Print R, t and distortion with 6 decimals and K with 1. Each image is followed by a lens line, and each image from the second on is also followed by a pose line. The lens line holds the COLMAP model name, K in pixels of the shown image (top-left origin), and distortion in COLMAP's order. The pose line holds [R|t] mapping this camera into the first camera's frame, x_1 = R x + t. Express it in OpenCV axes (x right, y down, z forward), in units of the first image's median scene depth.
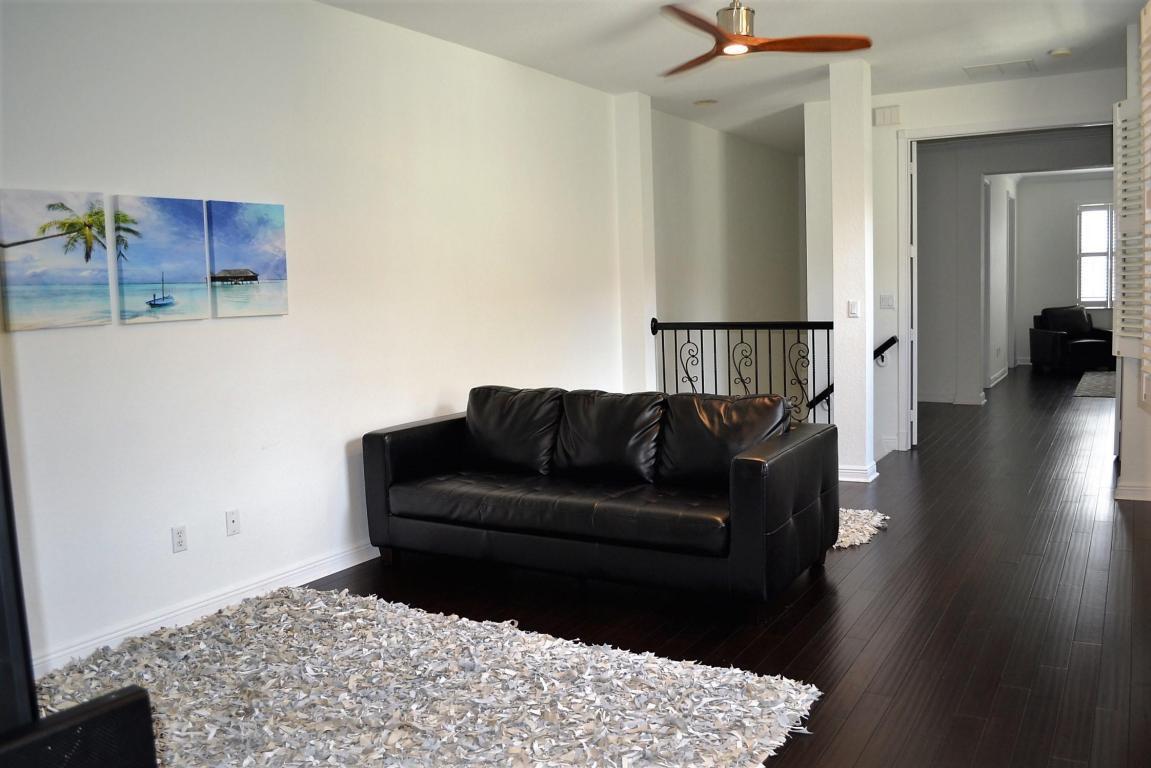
lens RADIAL K [[990.0, 0, 575.5], [0, 990.0, 384.0], [0, 0, 1]] dist [-0.089538, 0.002196]
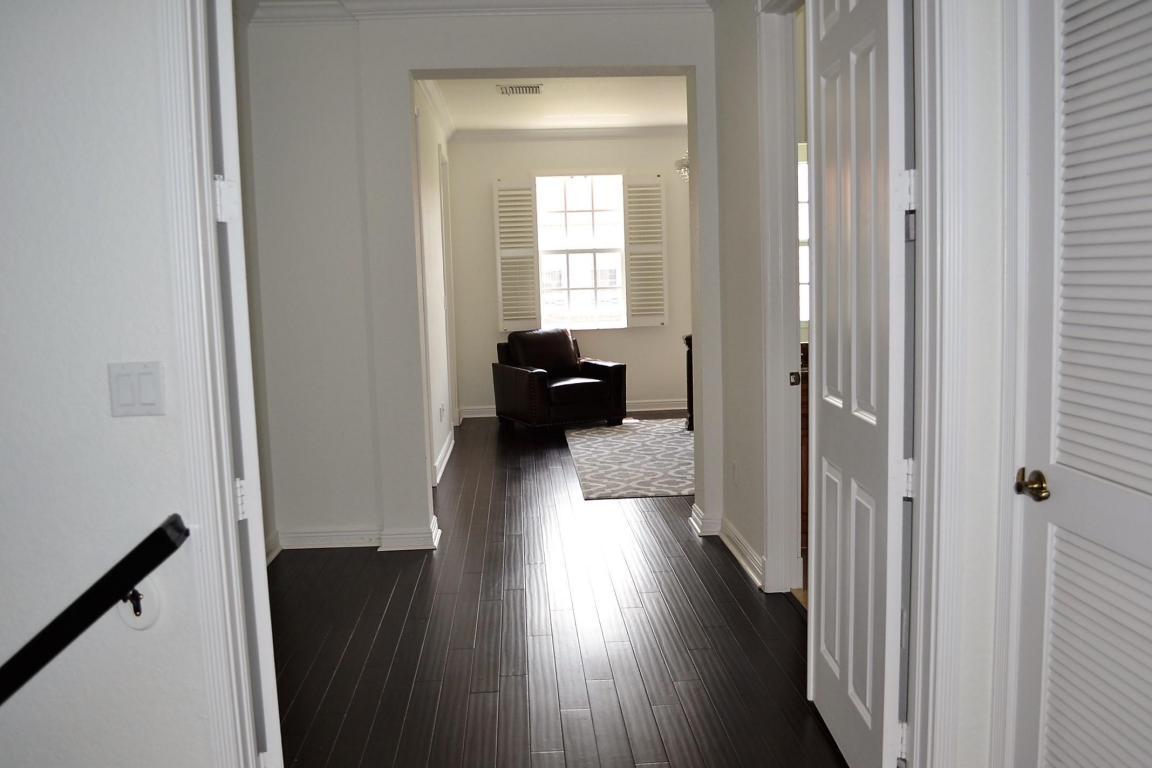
lens RADIAL K [[990.9, 0, 576.0], [0, 990.9, 384.0], [0, 0, 1]] dist [-0.089538, 0.002196]
pose [[0.833695, -0.049162, 0.550033, 0.175378], [0.047180, 0.998729, 0.017756, -0.054434], [-0.550207, 0.011148, 0.834954, 0.462808]]
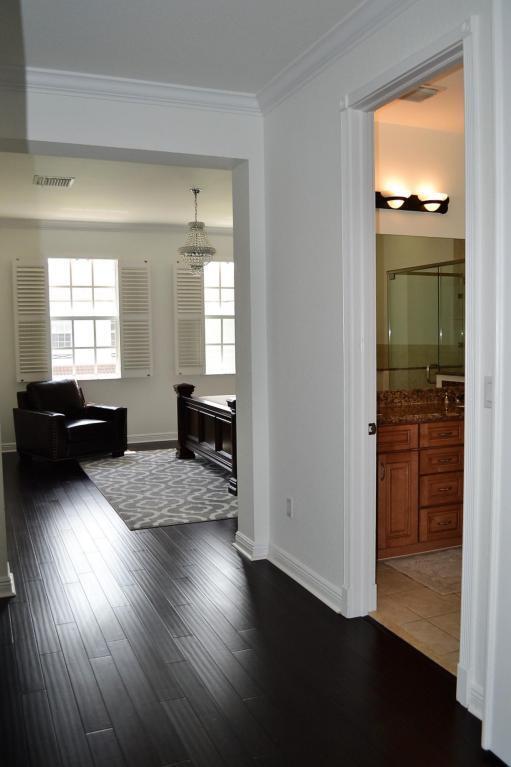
lens RADIAL K [[659.7, 0, 253.6], [0, 659.7, 377.1], [0, 0, 1]] dist [-0.089538, 0.002196]
pose [[0.600881, -0.022625, 0.799018, 0.190130], [0.059333, 0.998104, -0.016358, -0.064889], [-0.797133, 0.057237, 0.601085, 0.578477]]
